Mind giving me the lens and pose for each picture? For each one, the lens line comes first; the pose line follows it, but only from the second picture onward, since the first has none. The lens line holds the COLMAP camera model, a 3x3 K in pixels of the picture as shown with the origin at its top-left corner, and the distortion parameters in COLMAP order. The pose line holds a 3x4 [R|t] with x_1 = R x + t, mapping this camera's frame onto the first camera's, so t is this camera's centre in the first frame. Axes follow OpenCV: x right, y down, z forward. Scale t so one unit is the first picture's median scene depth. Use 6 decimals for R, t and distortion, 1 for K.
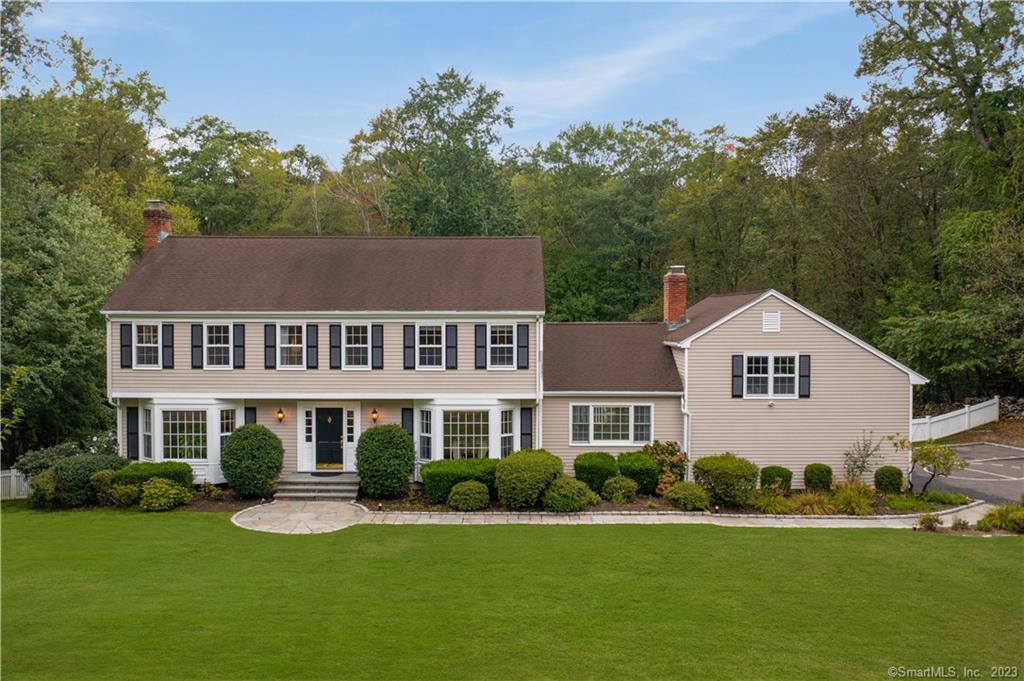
lens RADIAL K [[847.1, 0, 514.6], [0, 847.1, 340.4], [0, 0, 1]] dist [-0.016200, -0.003919]
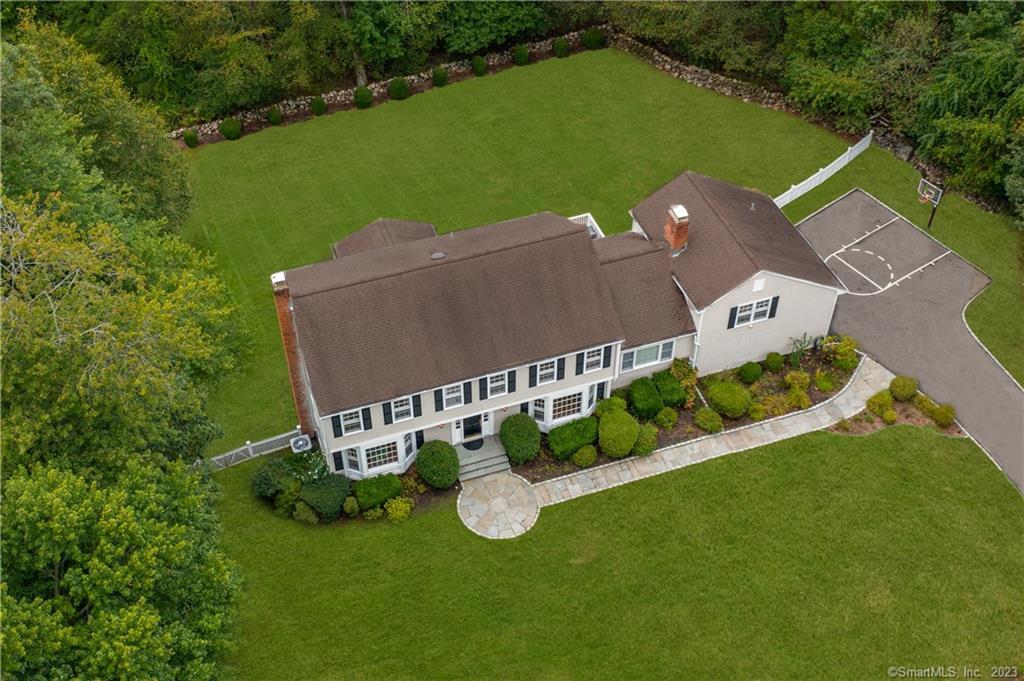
lens RADIAL K [[1253.0, 0, 509.4], [0, 1253.0, 341.0], [0, 0, 1]] dist [0.026231, 0.000000]
pose [[0.943224, -0.243051, 0.226395, -0.619839], [0.016189, 0.714418, 0.699532, -1.501934], [-0.331763, -0.656150, 0.677791, -0.377789]]
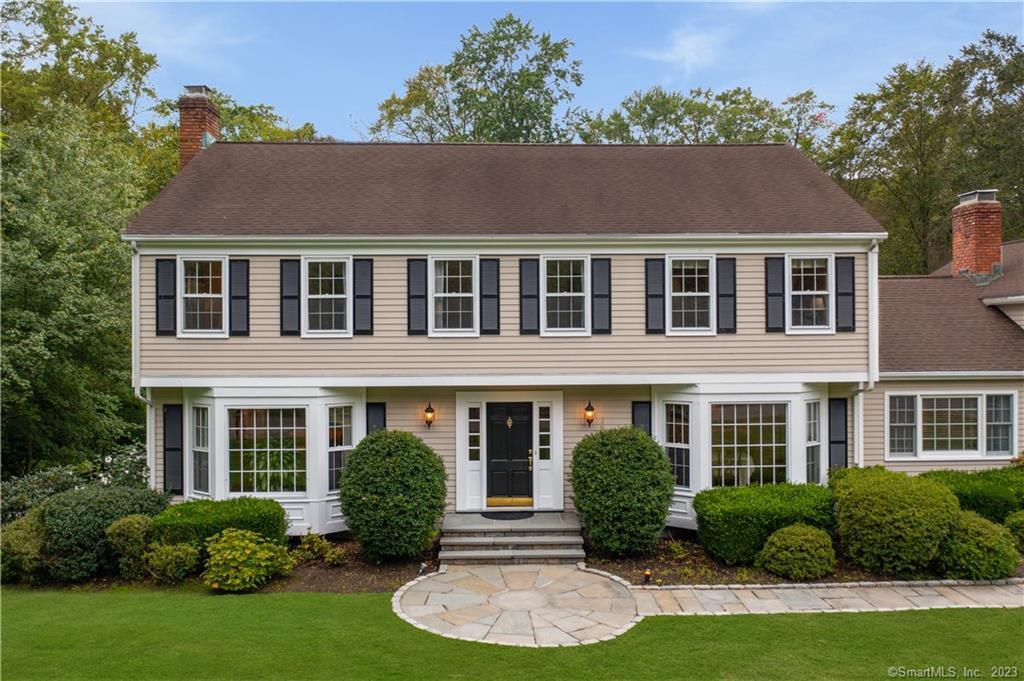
lens RADIAL K [[847.1, 0, 516.9], [0, 847.1, 336.6], [0, 0, 1]] dist [-0.016200, -0.003919]
pose [[0.999256, -0.007192, 0.037894, -0.240769], [0.008294, 0.999545, -0.029013, 0.051920], [-0.037668, 0.029306, 0.998860, 0.412218]]
